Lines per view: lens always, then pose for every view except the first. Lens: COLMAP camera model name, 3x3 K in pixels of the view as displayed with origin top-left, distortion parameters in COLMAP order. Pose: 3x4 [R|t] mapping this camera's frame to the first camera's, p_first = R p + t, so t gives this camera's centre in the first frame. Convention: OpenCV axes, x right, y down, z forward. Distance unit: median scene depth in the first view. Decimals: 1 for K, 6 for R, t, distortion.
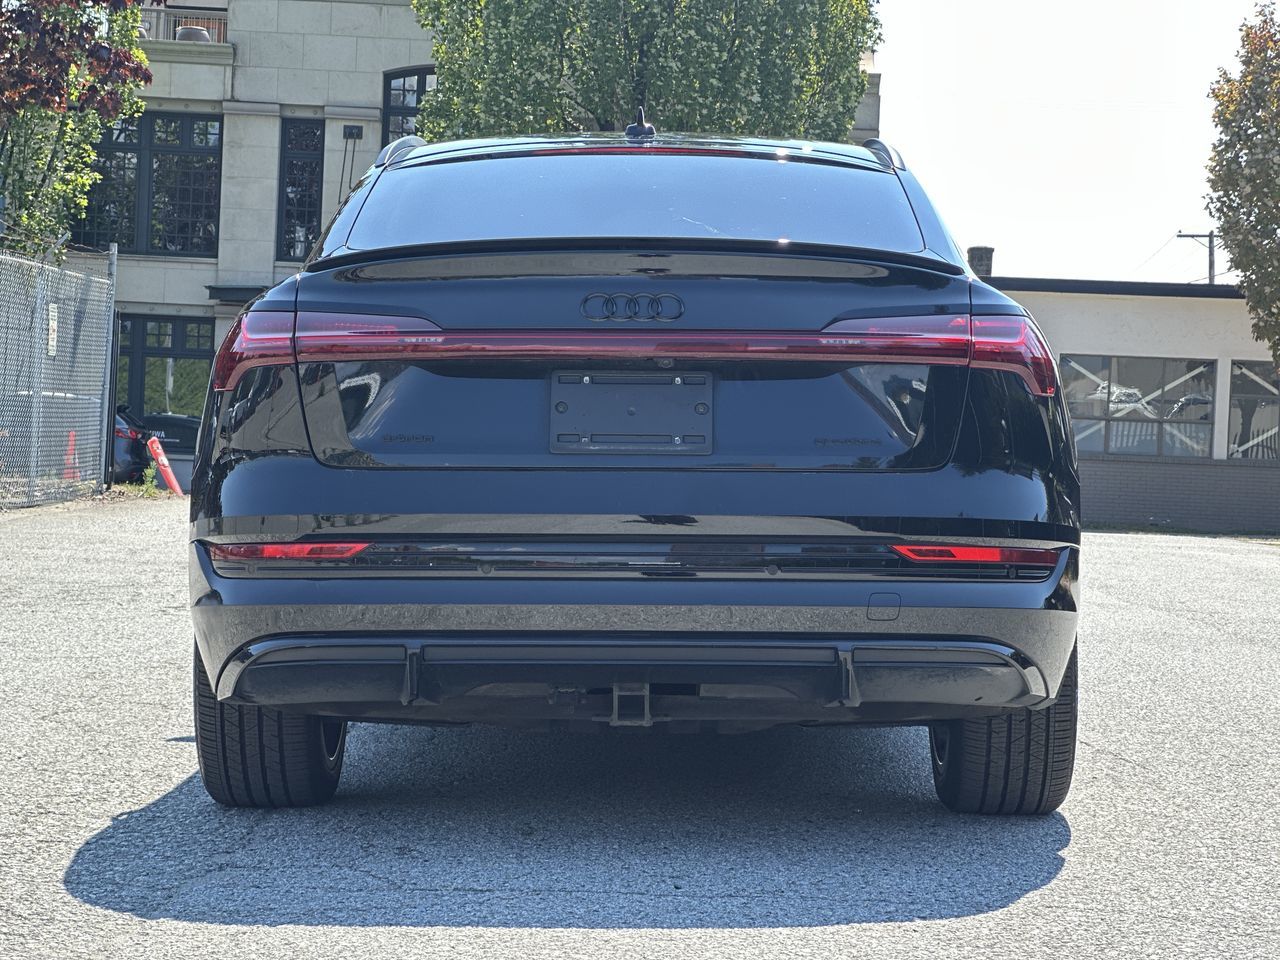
lens RADIAL K [[2872.3, 0, 640.0], [0, 2872.3, 480.0], [0, 0, 1]] dist [0.048305, 1.178041]
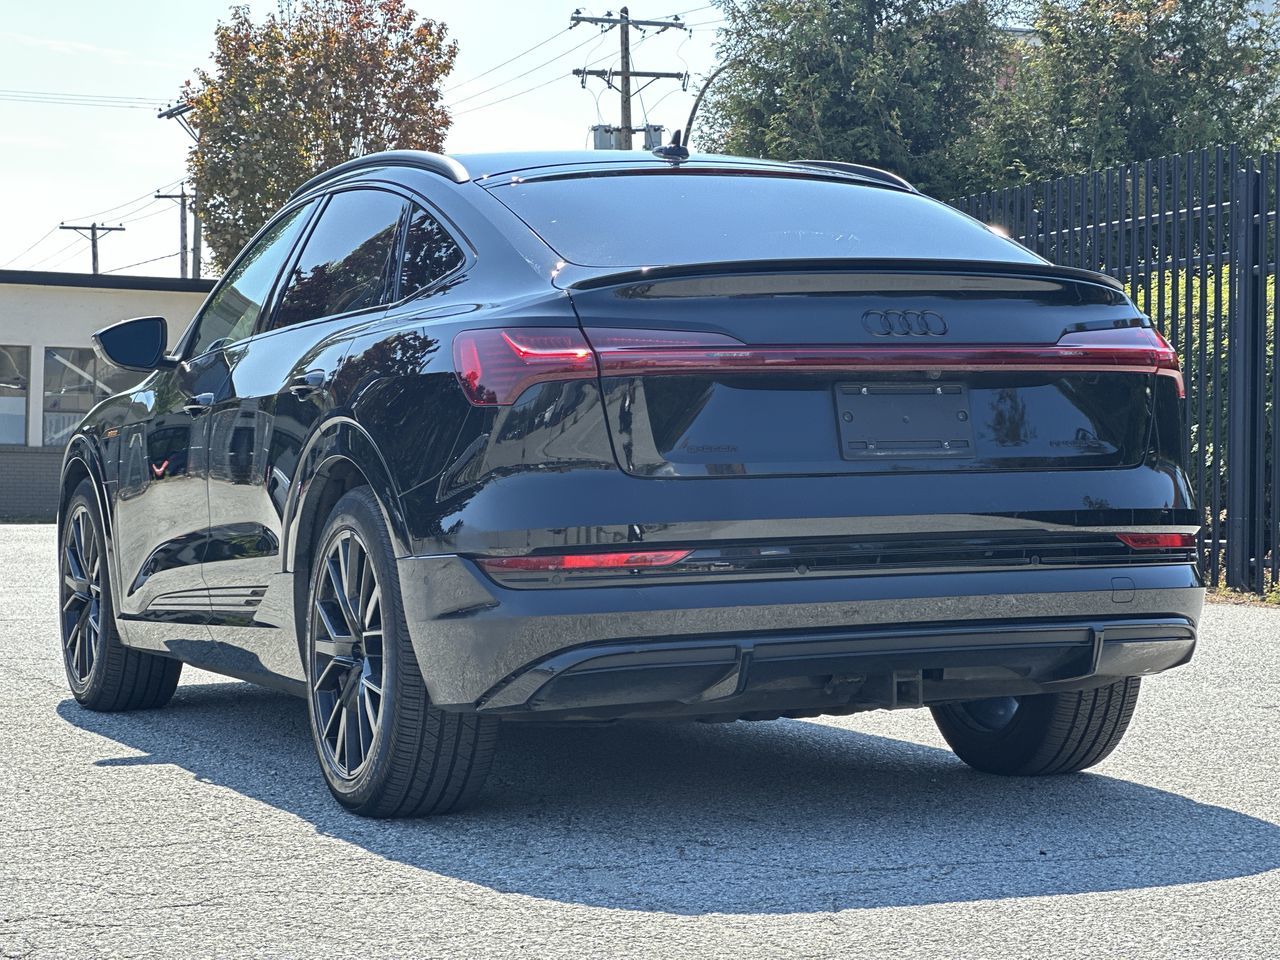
lens RADIAL K [[2872.3, 0, 640.0], [0, 2872.3, 480.0], [0, 0, 1]] dist [0.048305, 1.178041]
pose [[0.907053, -0.024974, 0.420276, -0.537930], [0.023356, 0.999687, 0.008996, -0.012858], [-0.420369, 0.001656, 0.907352, 0.058533]]
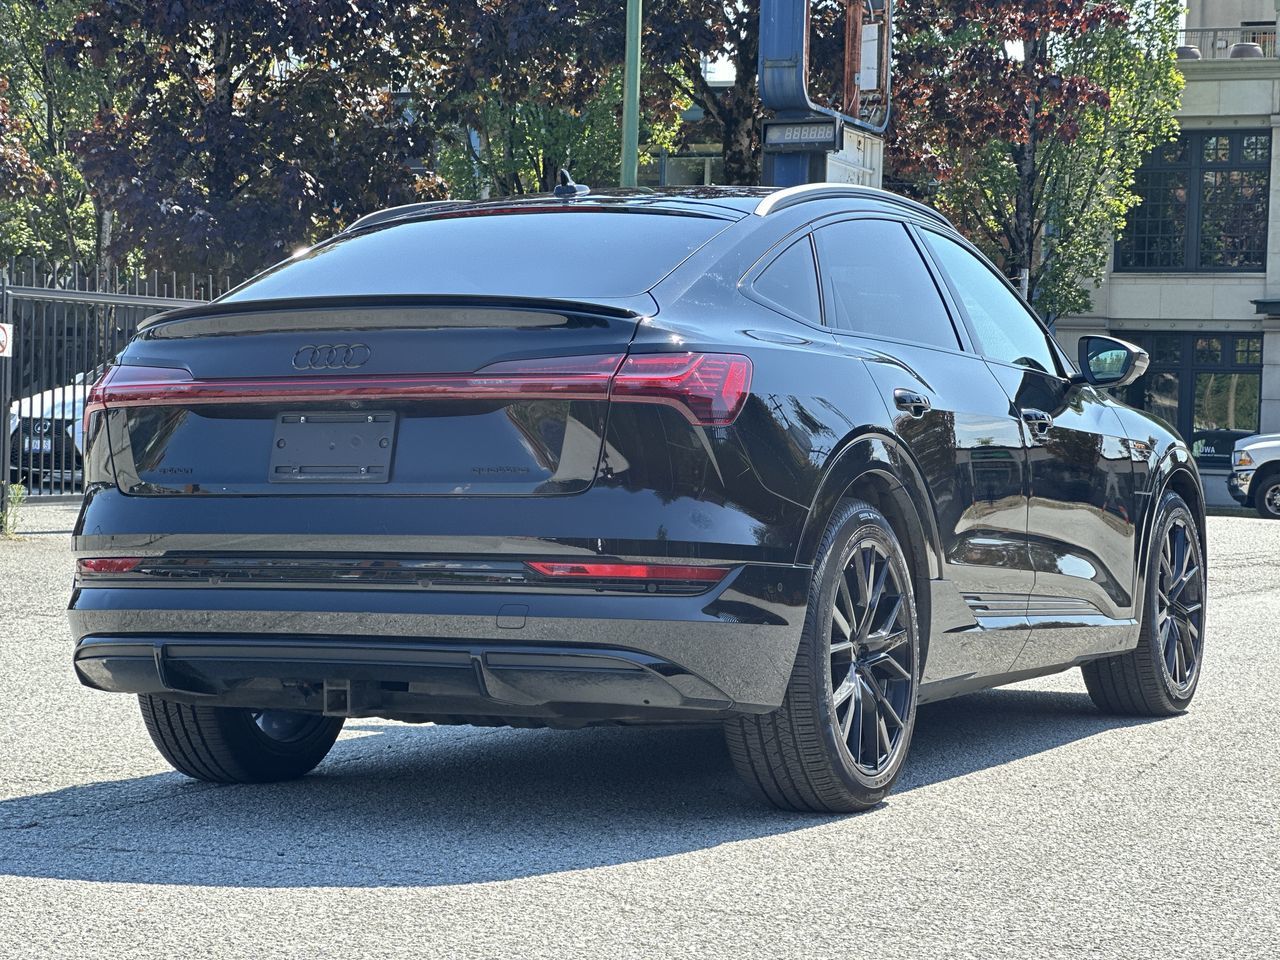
lens RADIAL K [[2872.3, 0, 640.0], [0, 2872.3, 480.0], [0, 0, 1]] dist [0.048305, 1.178041]
pose [[0.905411, -0.009125, -0.424439, 0.592093], [0.007159, 0.999955, -0.006227, -0.001893], [0.424477, 0.002599, 0.905435, -0.001935]]
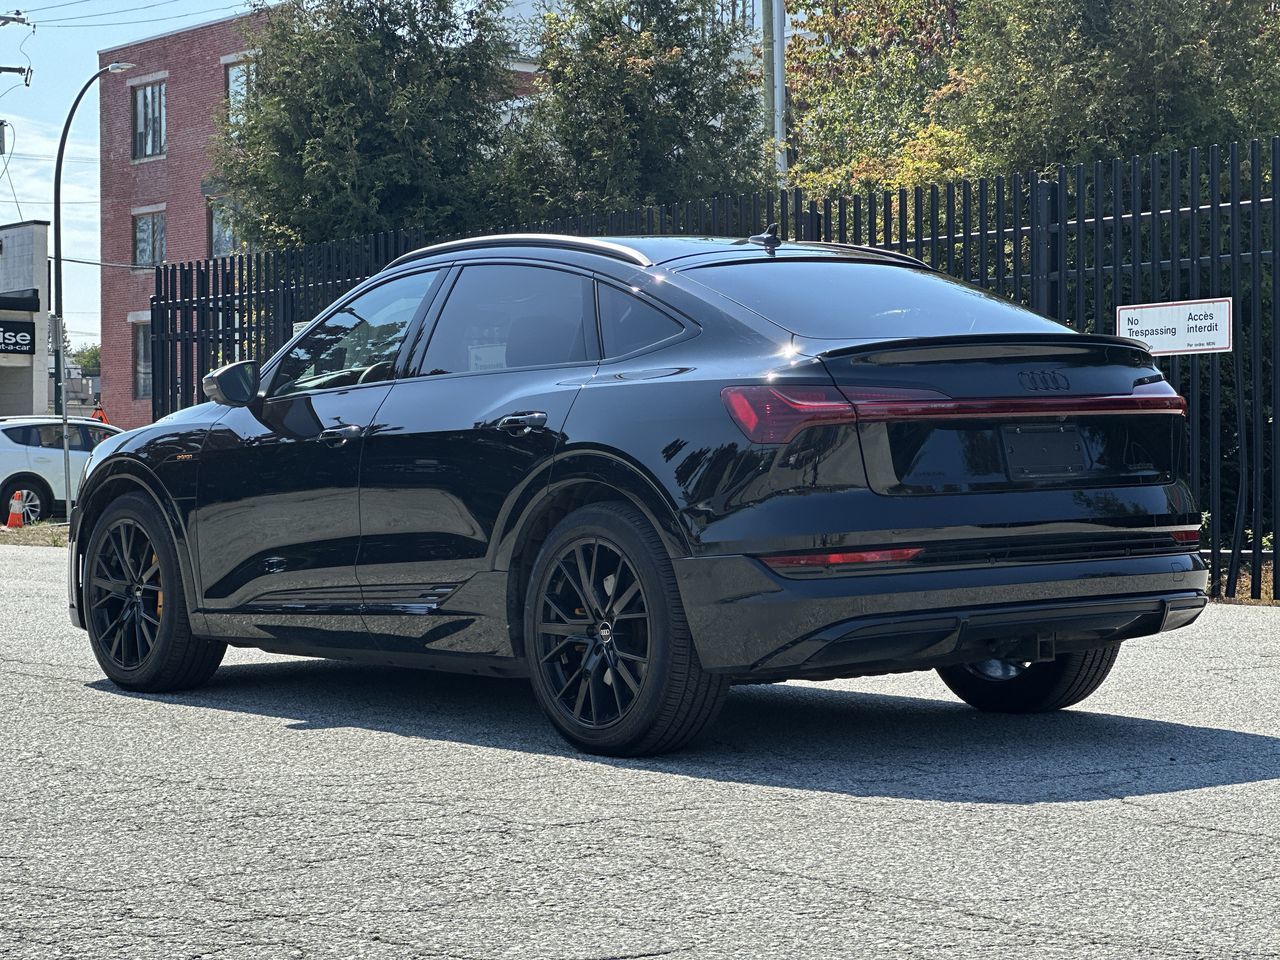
lens RADIAL K [[2872.3, 0, 640.0], [0, 2872.3, 480.0], [0, 0, 1]] dist [0.048305, 1.178041]
pose [[0.764685, -0.035639, 0.643418, -1.098248], [0.029781, 0.999357, 0.019960, -0.043798], [-0.643716, 0.003898, 0.765255, -0.004911]]
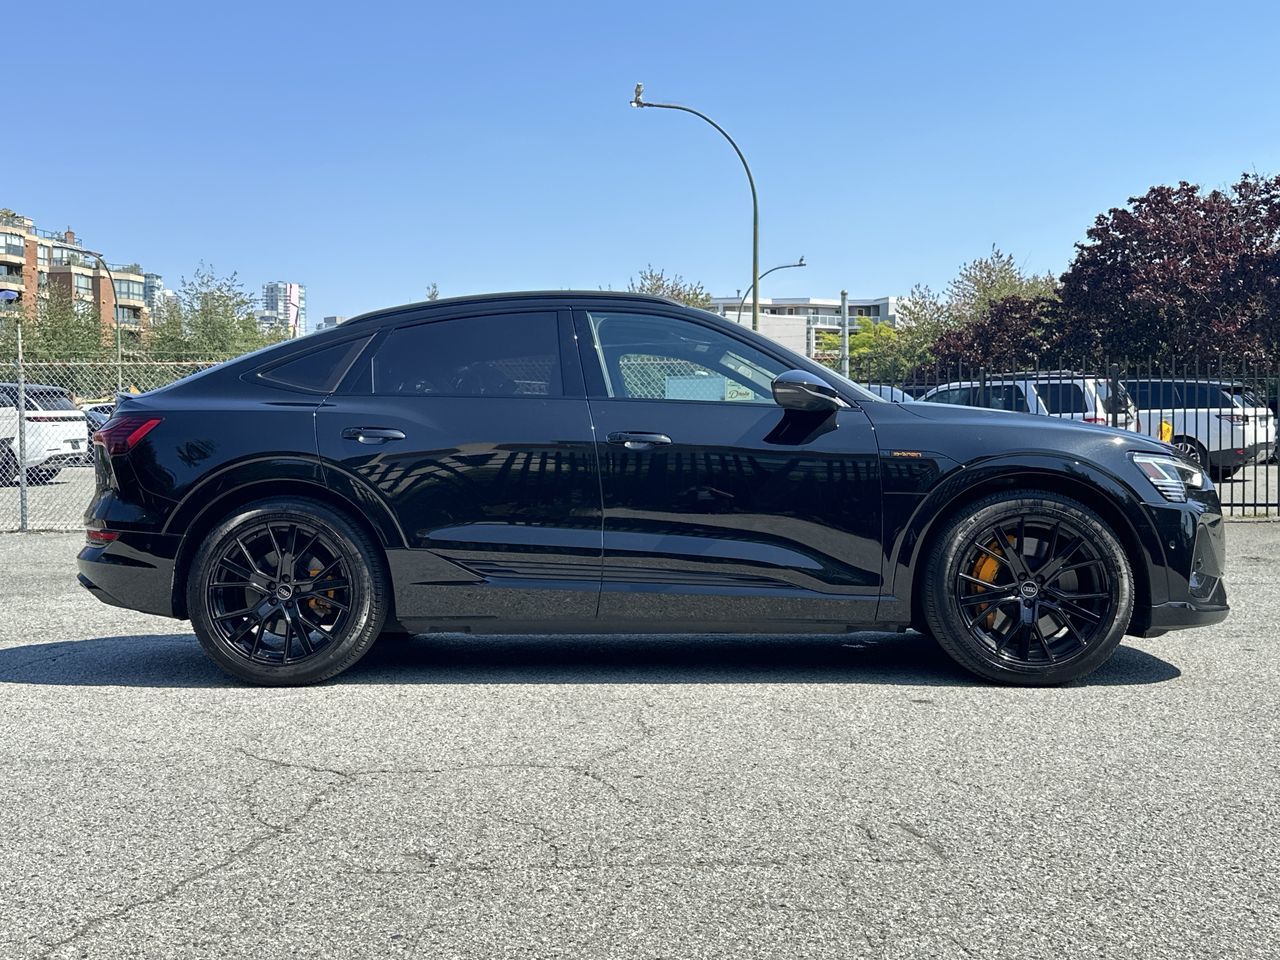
lens RADIAL K [[1399.3, 0, 683.2], [0, 1399.3, 480.5], [0, 0, 1]] dist [0.203838, -0.408202]
pose [[-0.038072, -0.014190, -0.999174, 1.133177], [-0.002369, 0.999898, -0.014110, 0.001650], [0.999272, 0.001830, -0.038101, 1.460261]]
